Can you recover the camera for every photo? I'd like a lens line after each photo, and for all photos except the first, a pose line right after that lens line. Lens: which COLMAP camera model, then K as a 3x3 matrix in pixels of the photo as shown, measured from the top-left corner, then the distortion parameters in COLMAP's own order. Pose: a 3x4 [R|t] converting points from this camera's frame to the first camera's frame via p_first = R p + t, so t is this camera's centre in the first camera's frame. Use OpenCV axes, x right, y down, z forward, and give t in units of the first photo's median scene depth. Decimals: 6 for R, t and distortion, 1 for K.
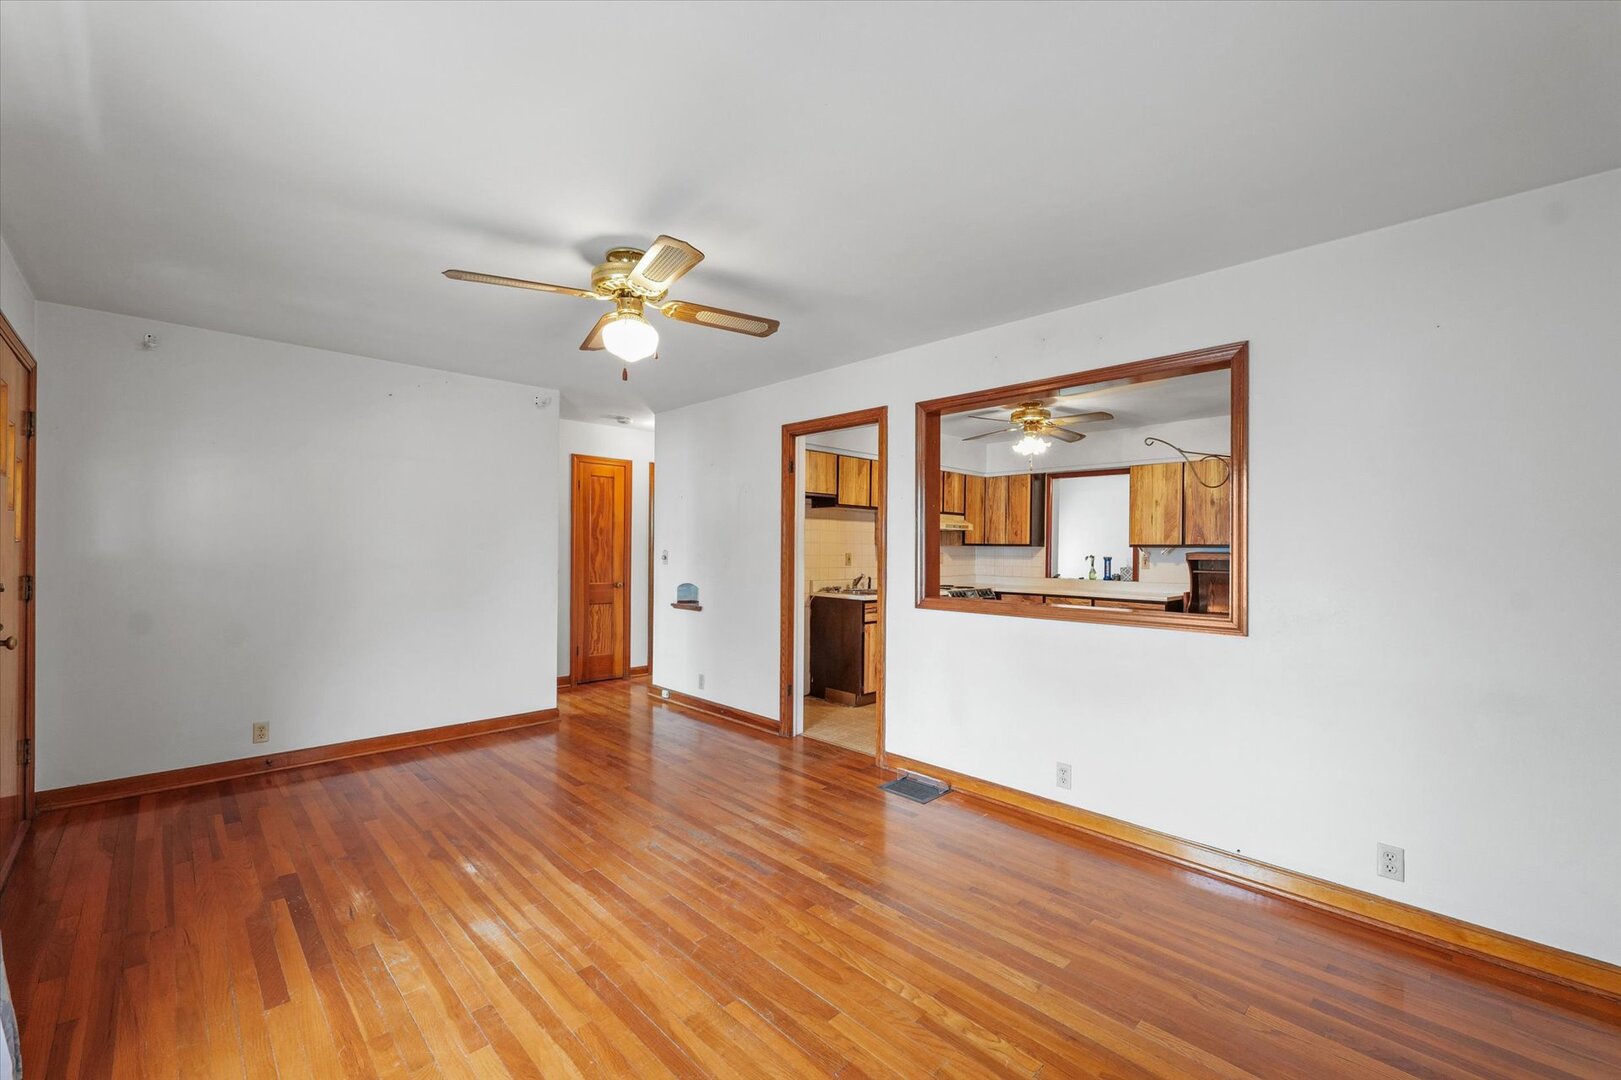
lens RADIAL K [[662.6, 0, 805.0], [0, 662.6, 546.6], [0, 0, 1]] dist [-0.000683, 0.000588]
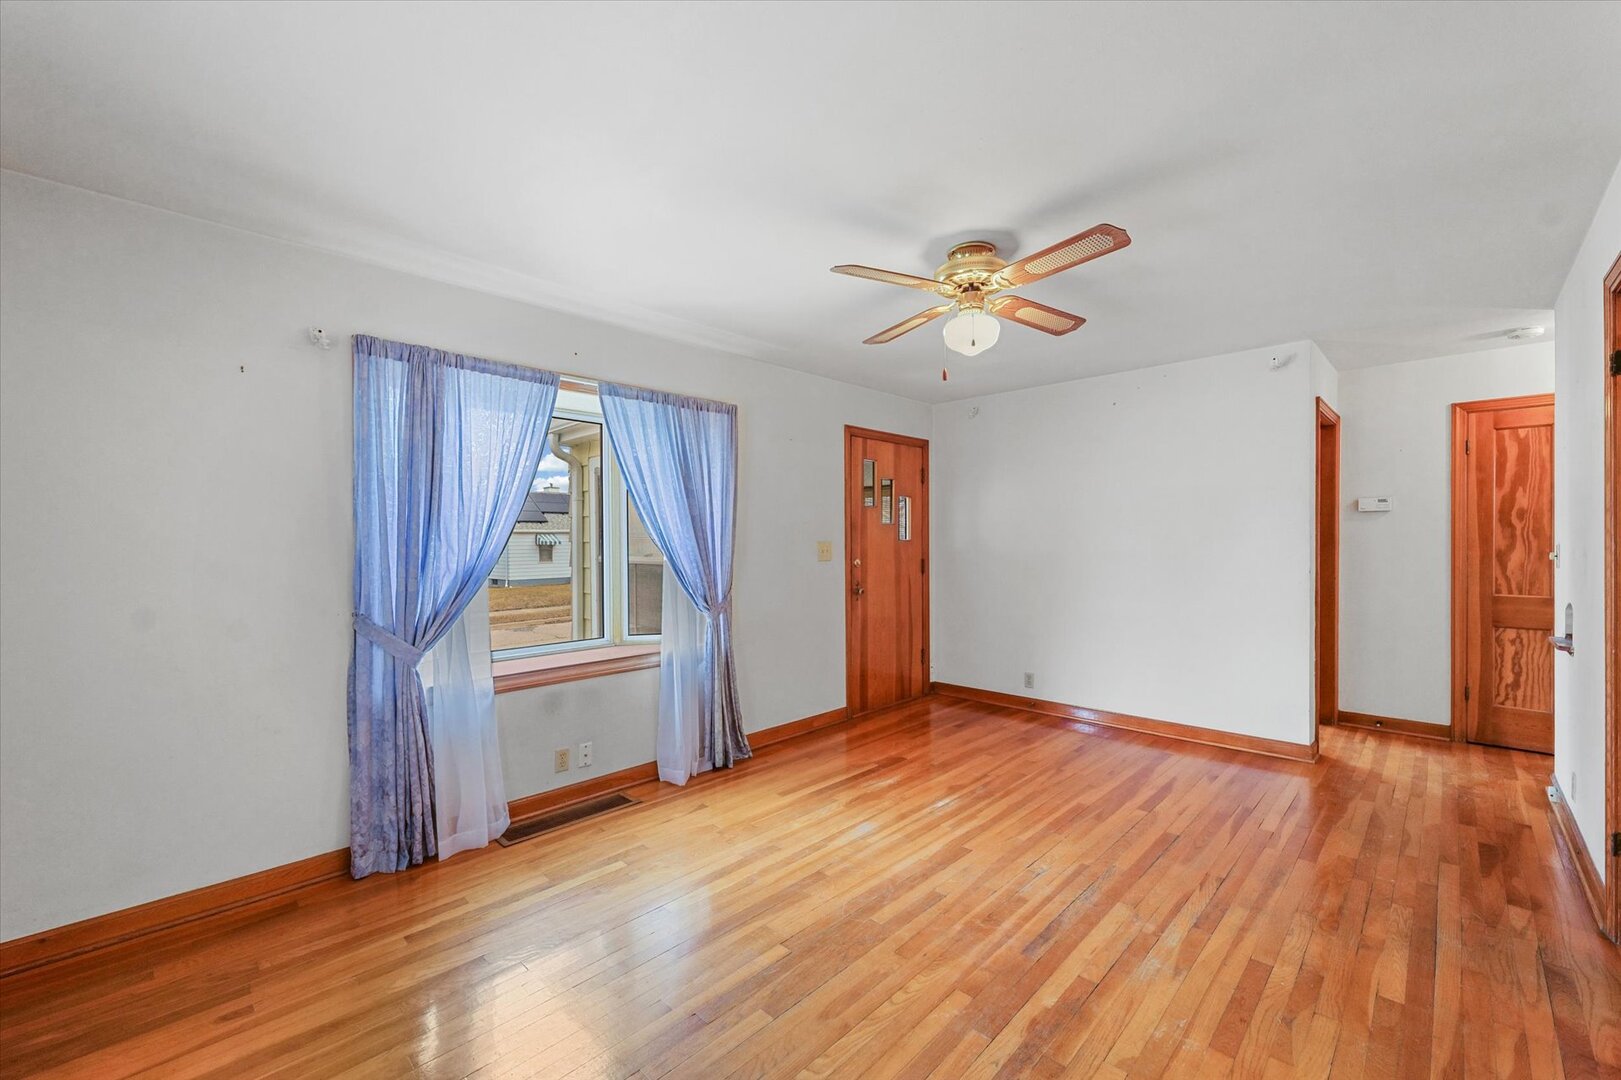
lens RADIAL K [[662.6, 0, 809.0], [0, 662.6, 538.8], [0, 0, 1]] dist [-0.000683, 0.000588]
pose [[0.037043, -0.011552, -0.999247, 0.517540], [0.006522, 0.999915, -0.011318, 0.005792], [0.999292, -0.006098, 0.037115, 0.510960]]
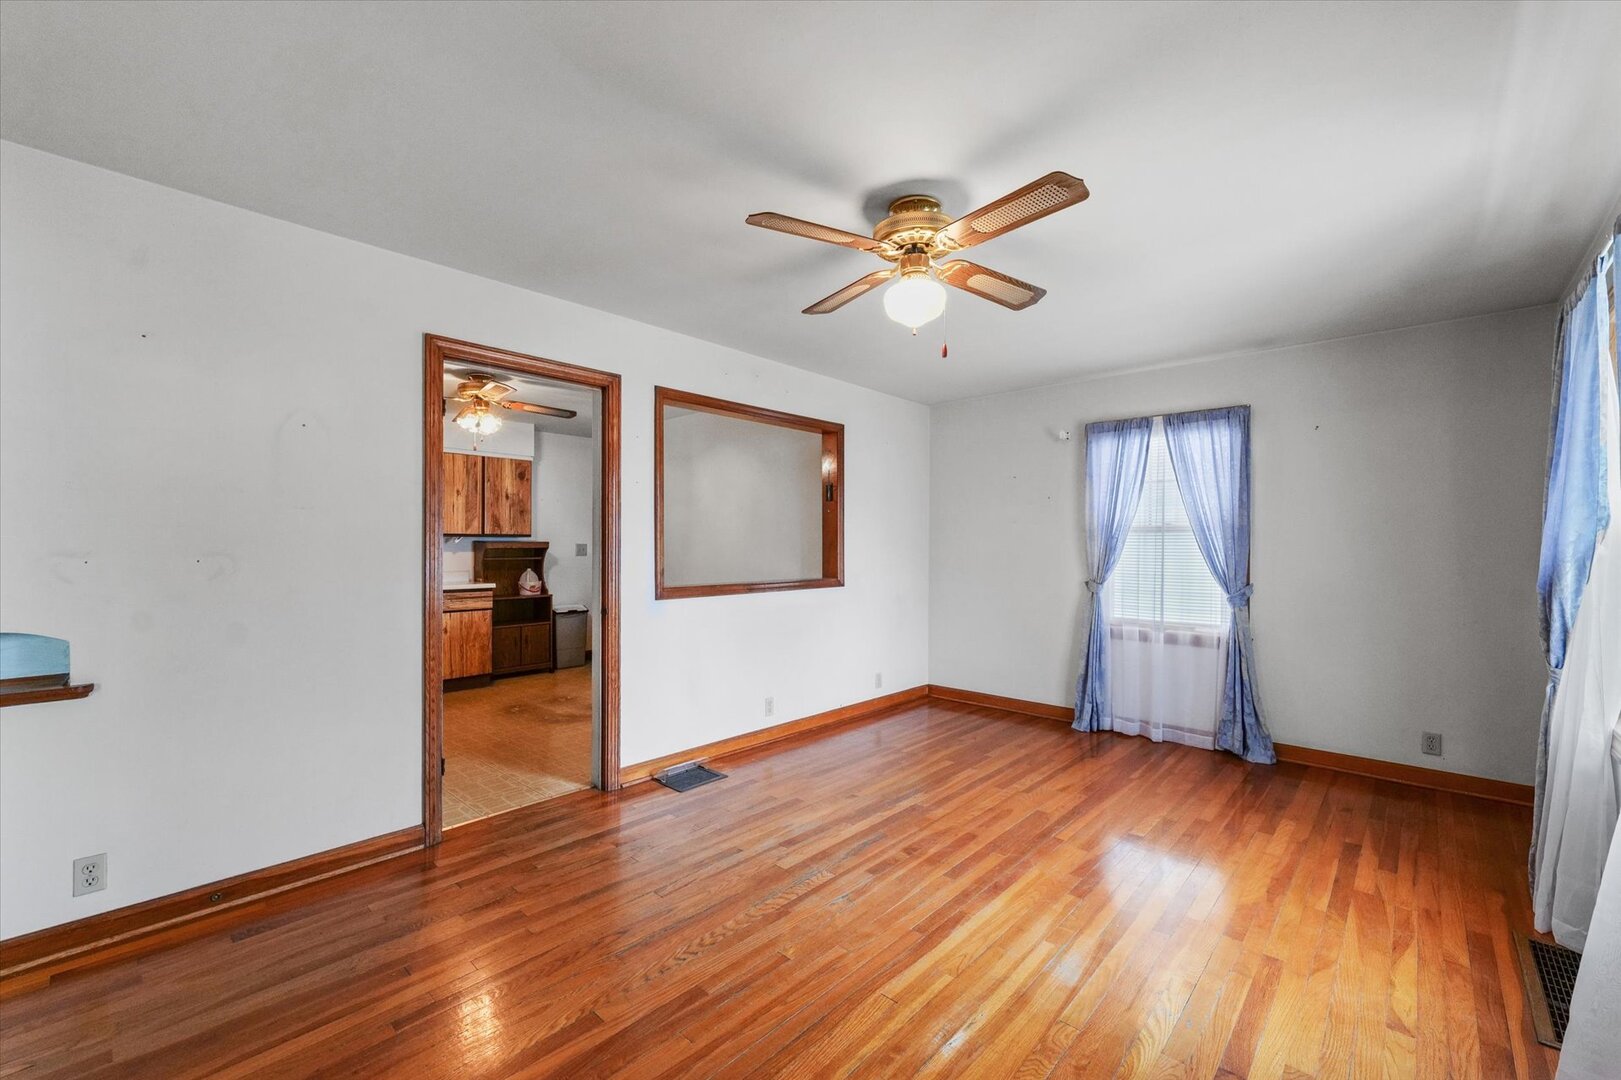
lens RADIAL K [[662.6, 0, 799.3], [0, 662.6, 548.2], [0, 0, 1]] dist [-0.000683, 0.000588]
pose [[-0.045652, -0.016232, 0.998826, -0.810936], [-0.004489, 0.999861, 0.016044, 0.000888], [-0.998947, -0.003751, -0.045718, 0.849530]]
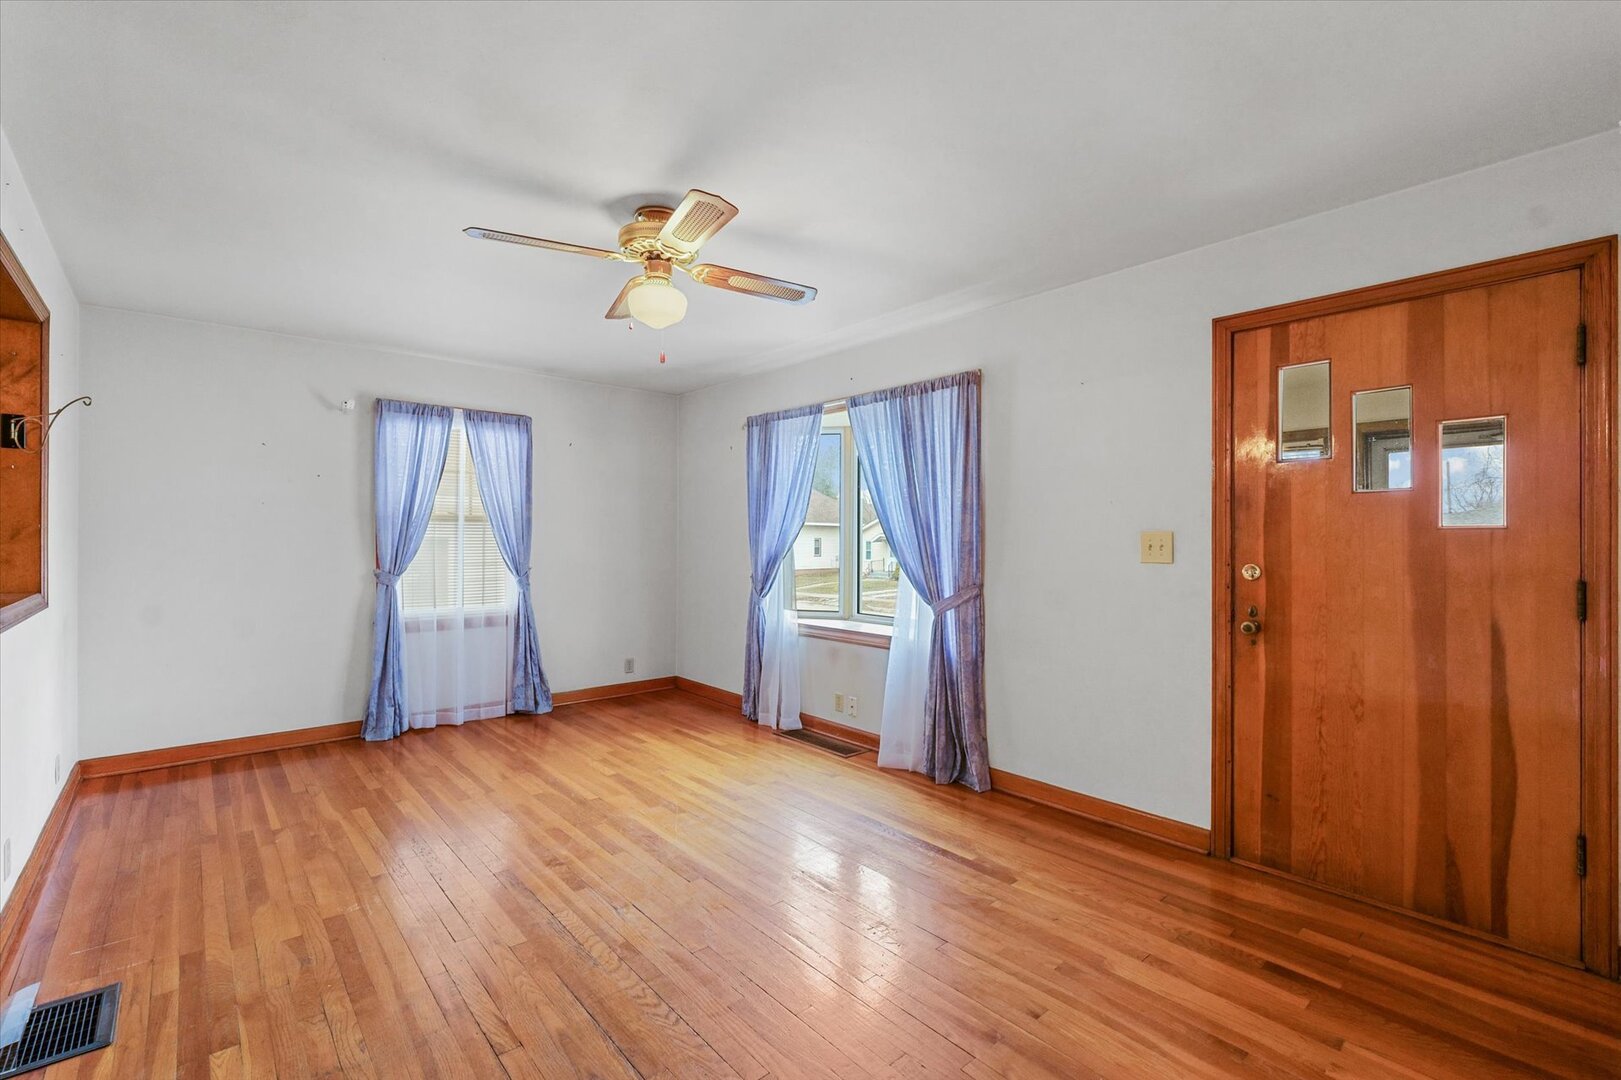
lens RADIAL K [[714.5, 0, 807.5], [0, 714.5, 529.7], [0, 0, 1]] dist [-0.004409, -0.000157]
pose [[-0.998632, -0.013352, 0.050553, -0.375152], [-0.013997, 0.999825, -0.012432, 0.011137], [-0.050379, -0.013122, -0.998644, 1.421178]]
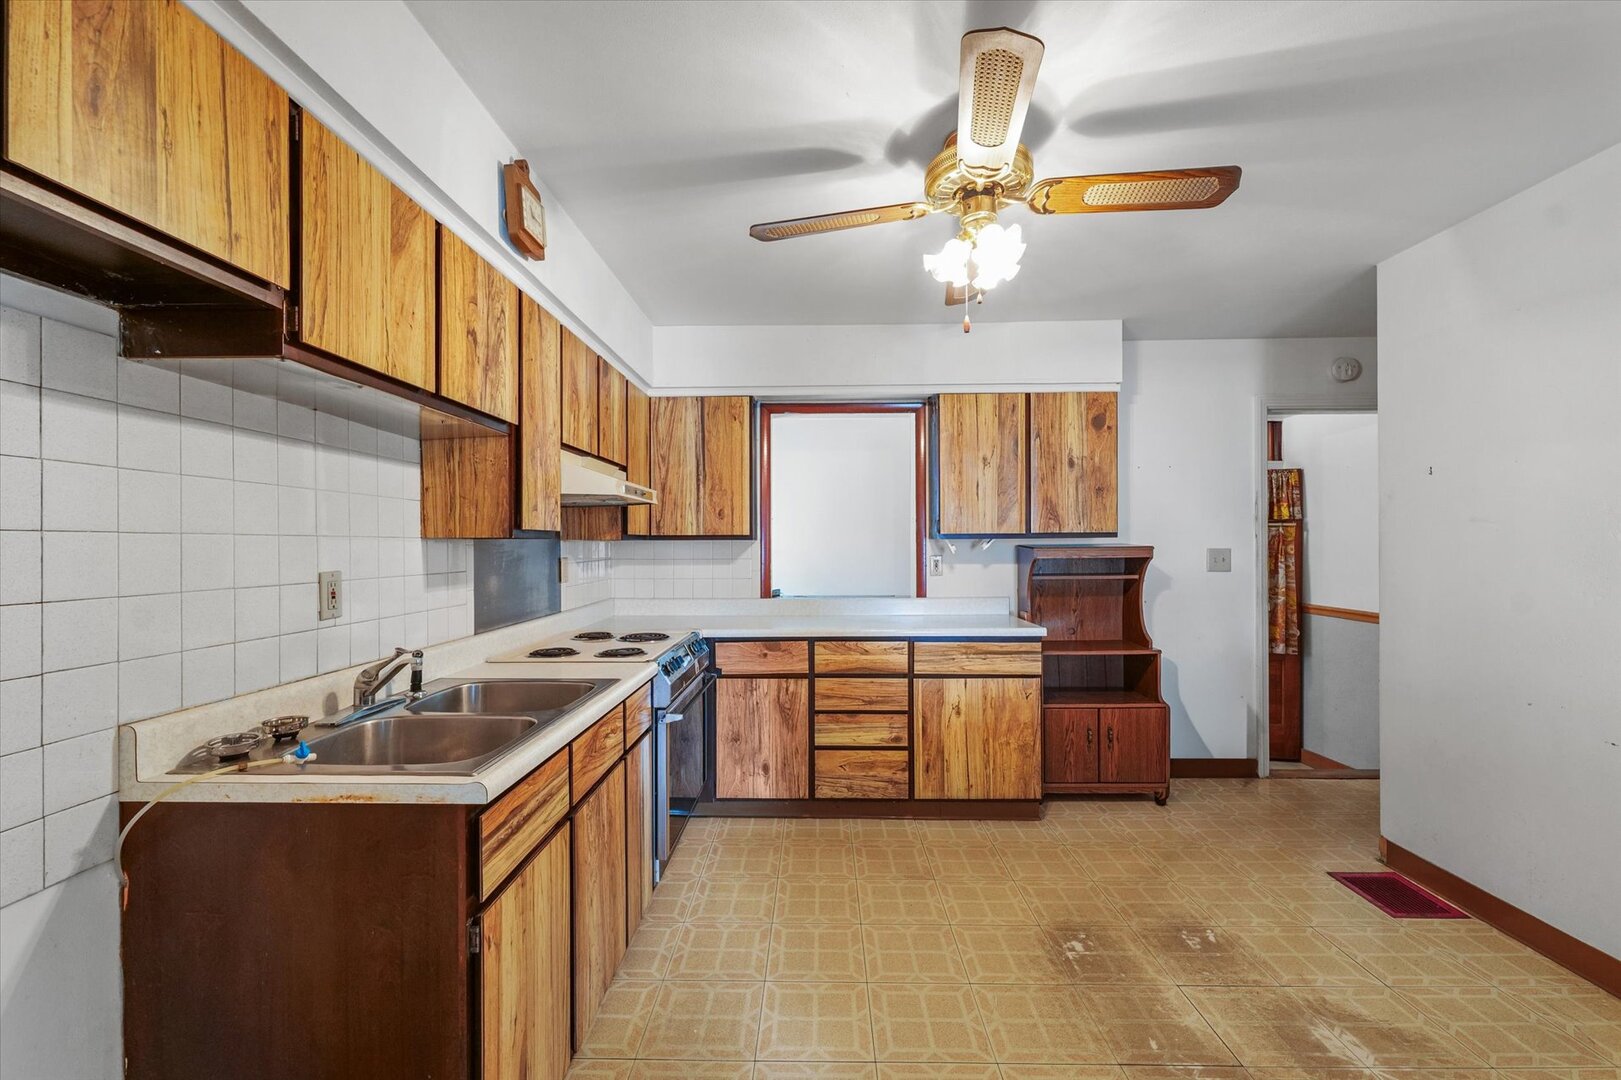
lens RADIAL K [[662.6, 0, 807.0], [0, 662.6, 541.0], [0, 0, 1]] dist [-0.000683, 0.000588]
pose [[0.710319, -0.013310, 0.703754, 0.025547], [0.012060, 0.999905, 0.006739, -0.003663], [-0.703776, 0.003701, 0.710412, 1.130672]]
